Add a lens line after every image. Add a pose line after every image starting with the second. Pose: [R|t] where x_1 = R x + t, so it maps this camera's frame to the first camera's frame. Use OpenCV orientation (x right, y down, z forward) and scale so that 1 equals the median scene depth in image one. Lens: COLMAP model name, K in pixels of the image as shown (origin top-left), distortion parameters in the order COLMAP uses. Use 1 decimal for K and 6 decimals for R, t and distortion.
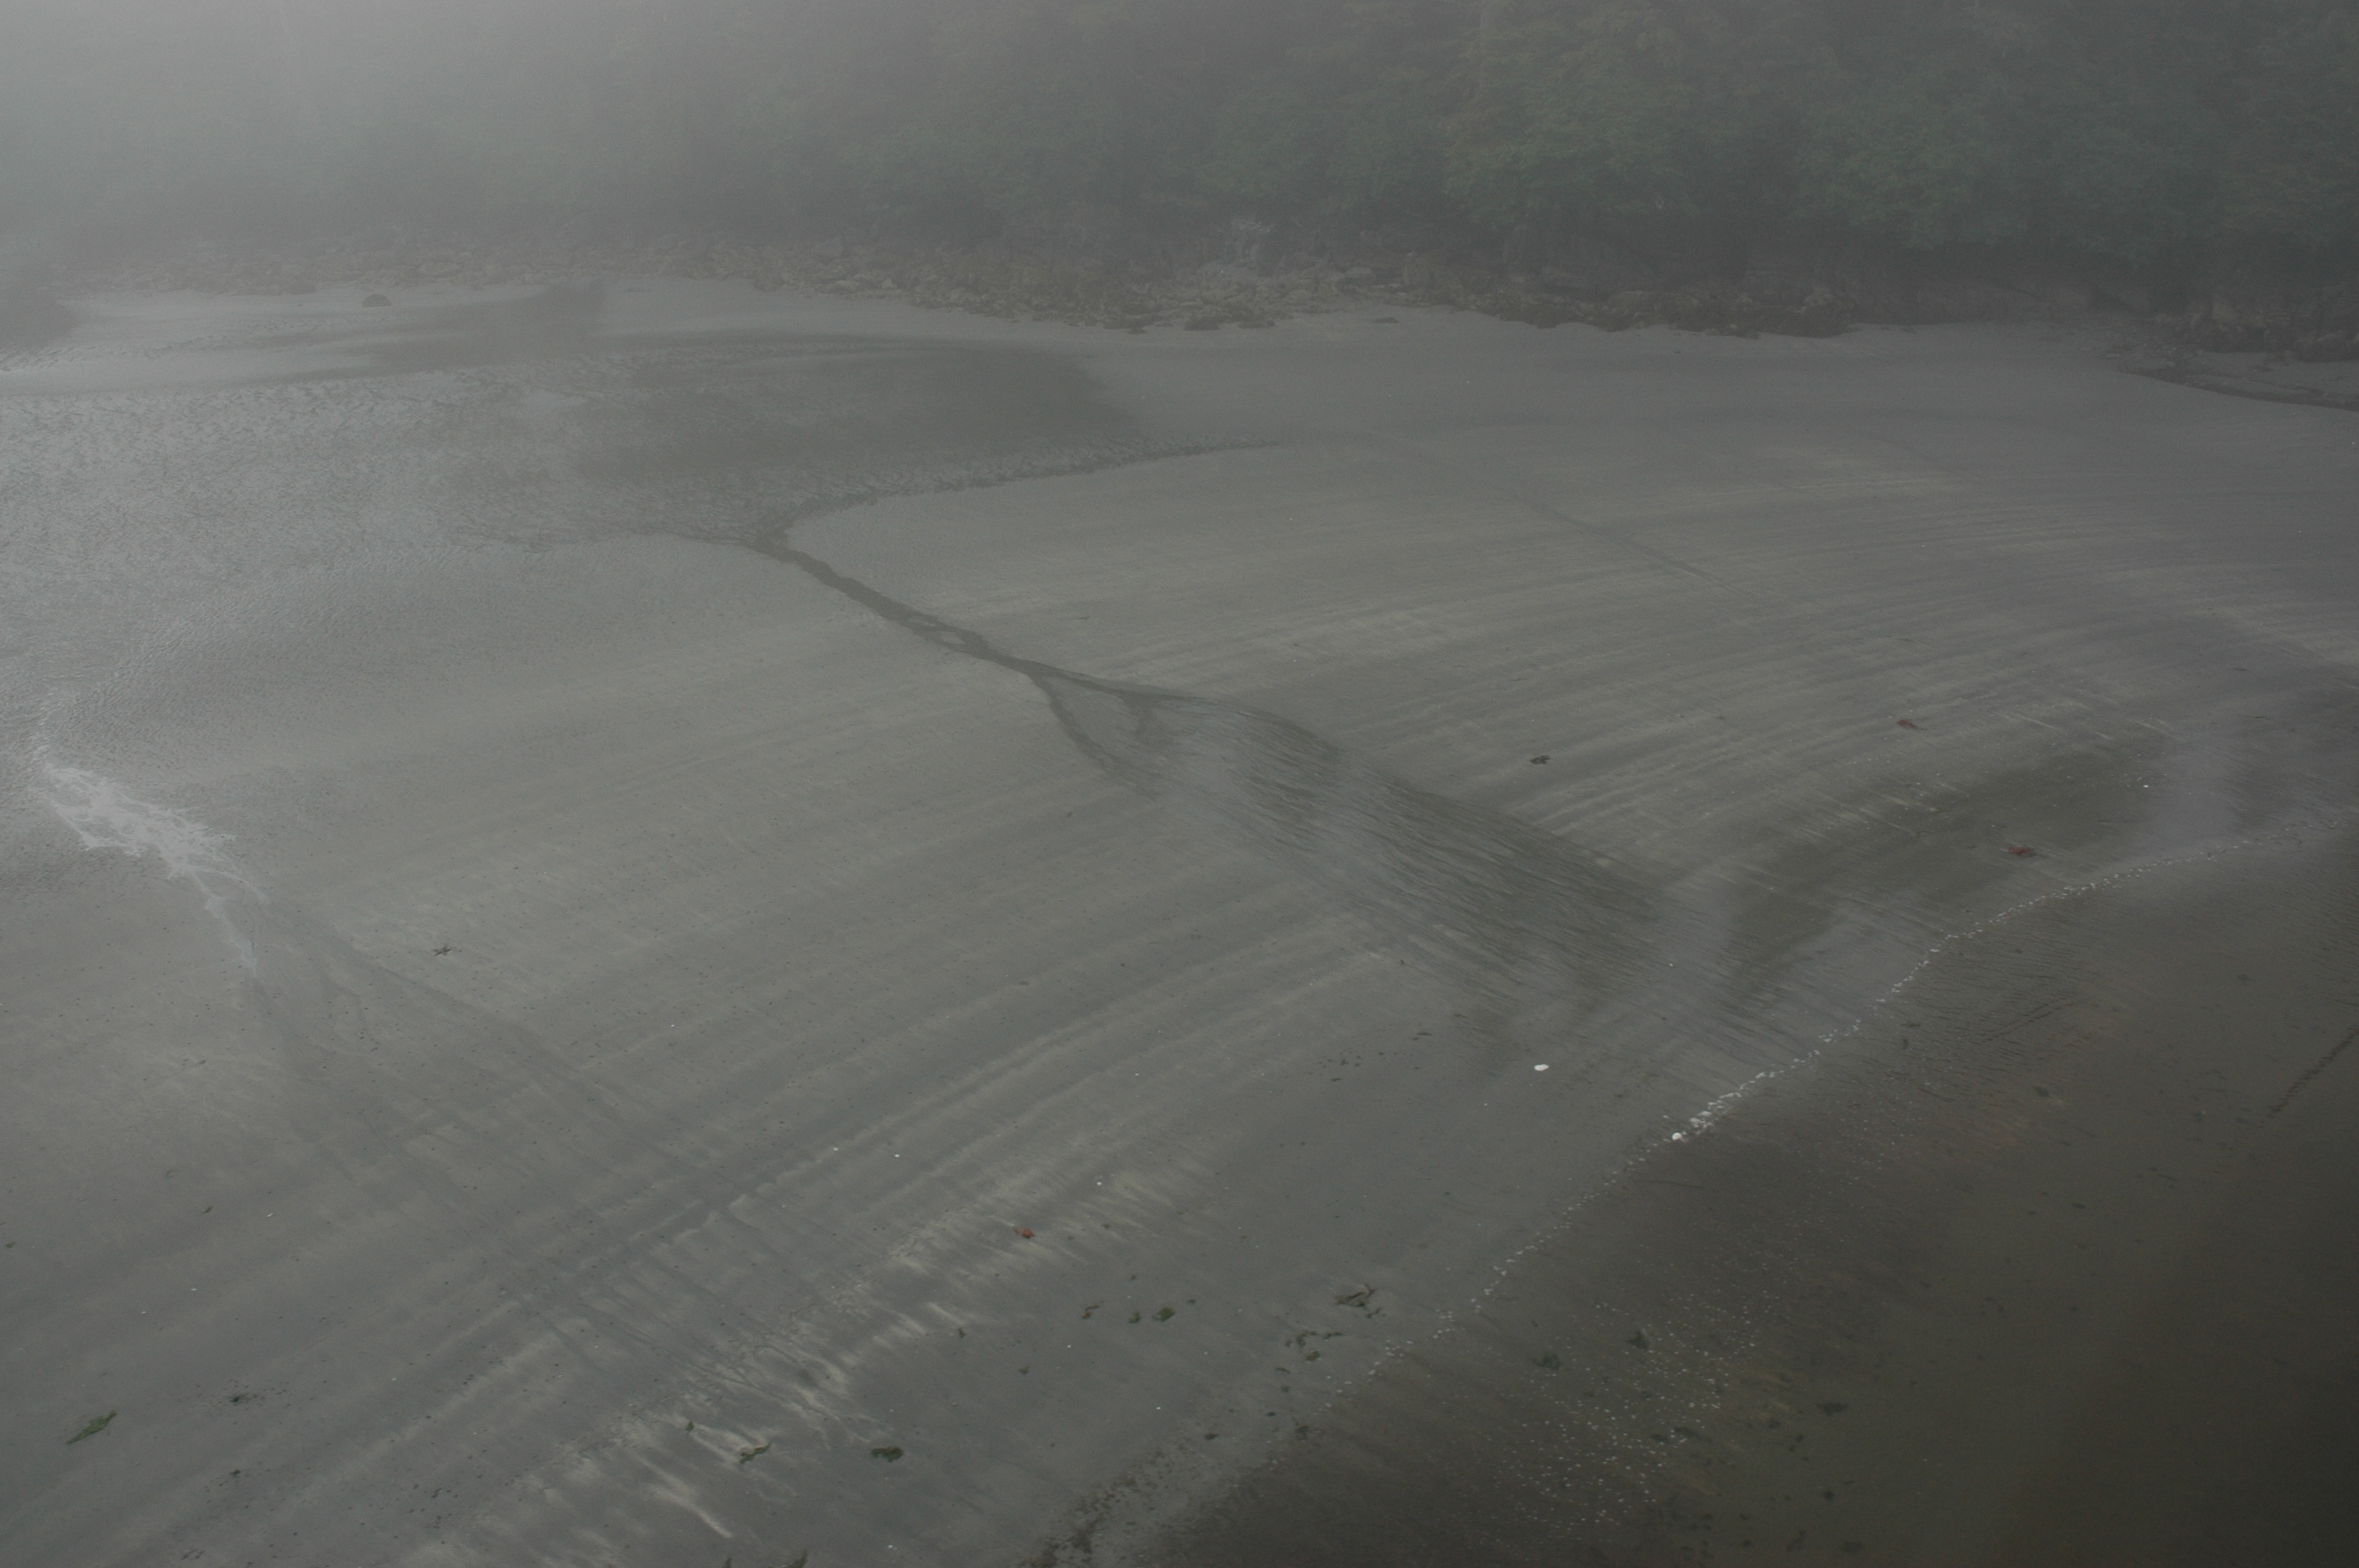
lens RADIAL K [[1826.7, 0, 1173.0], [0, 1826.7, 788.8], [0, 0, 1]] dist [-0.174647, 0.159958]
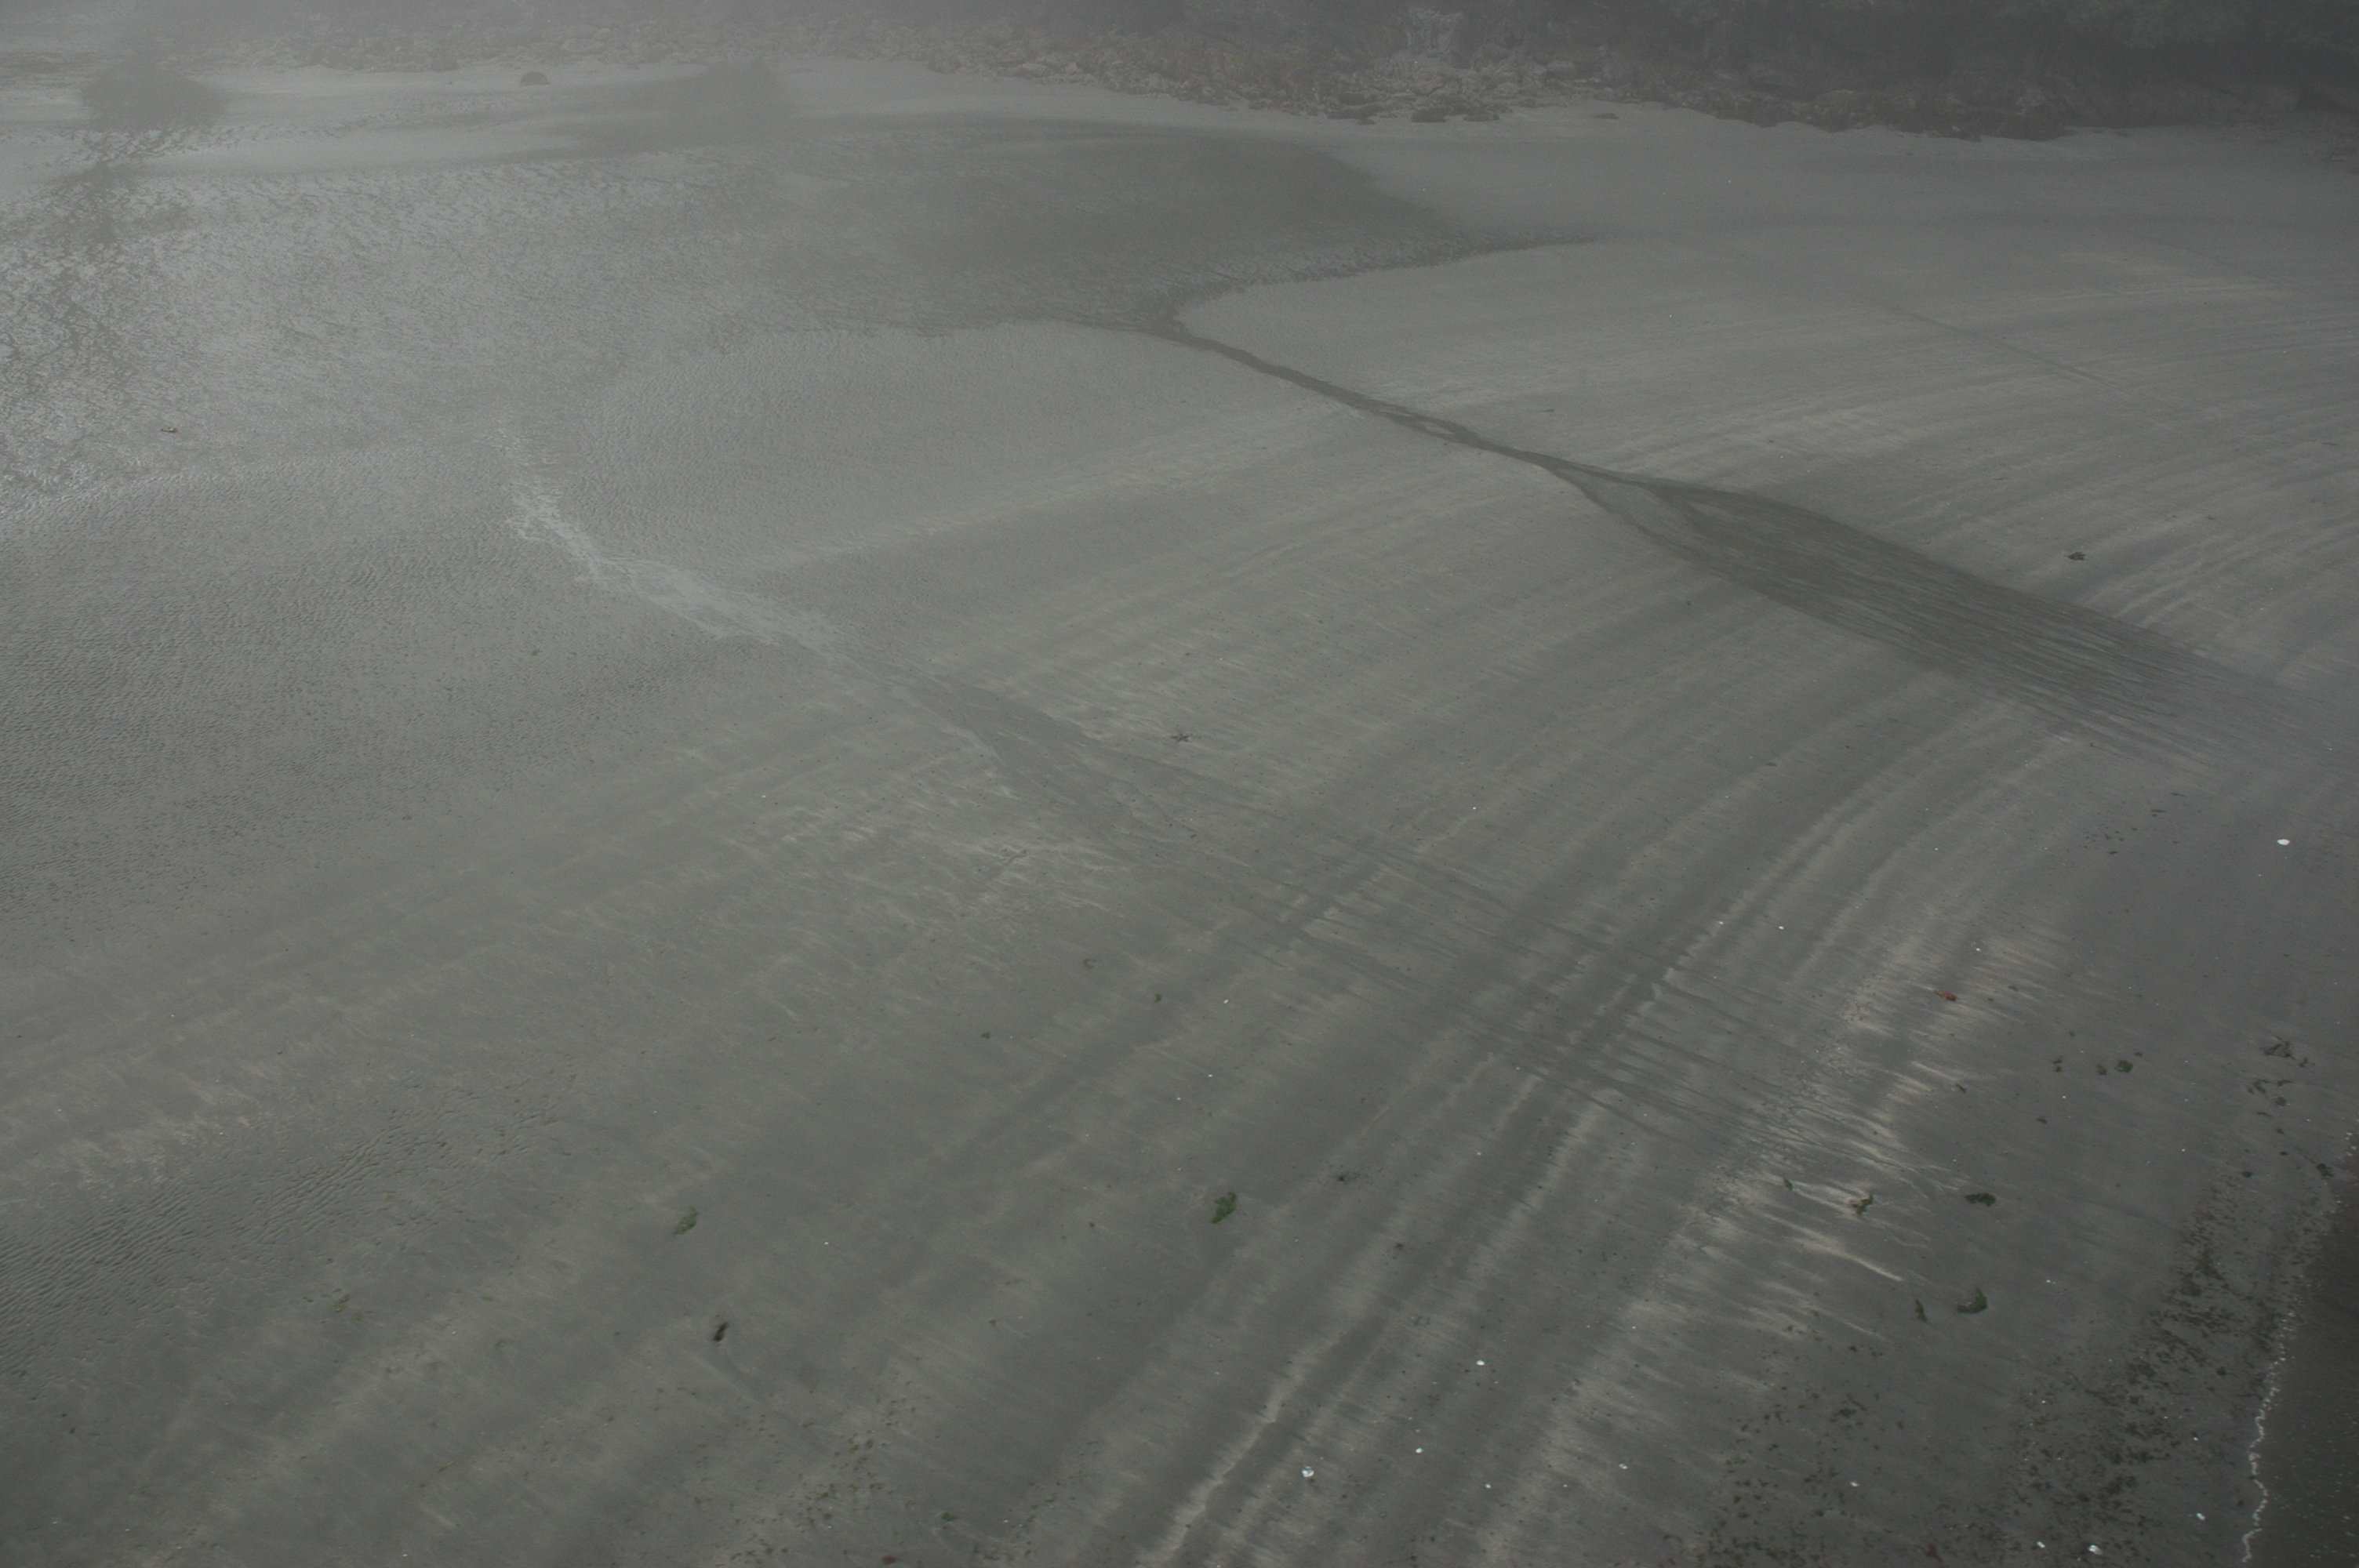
lens RADIAL K [[1826.7, 0, 1173.0], [0, 1826.7, 788.8], [0, 0, 1]] dist [-0.174647, 0.159958]
pose [[0.999434, -0.002883, 0.033528, -0.262559], [-0.000704, 0.994314, 0.106486, 0.007178], [-0.033644, -0.106449, 0.993749, -0.000734]]
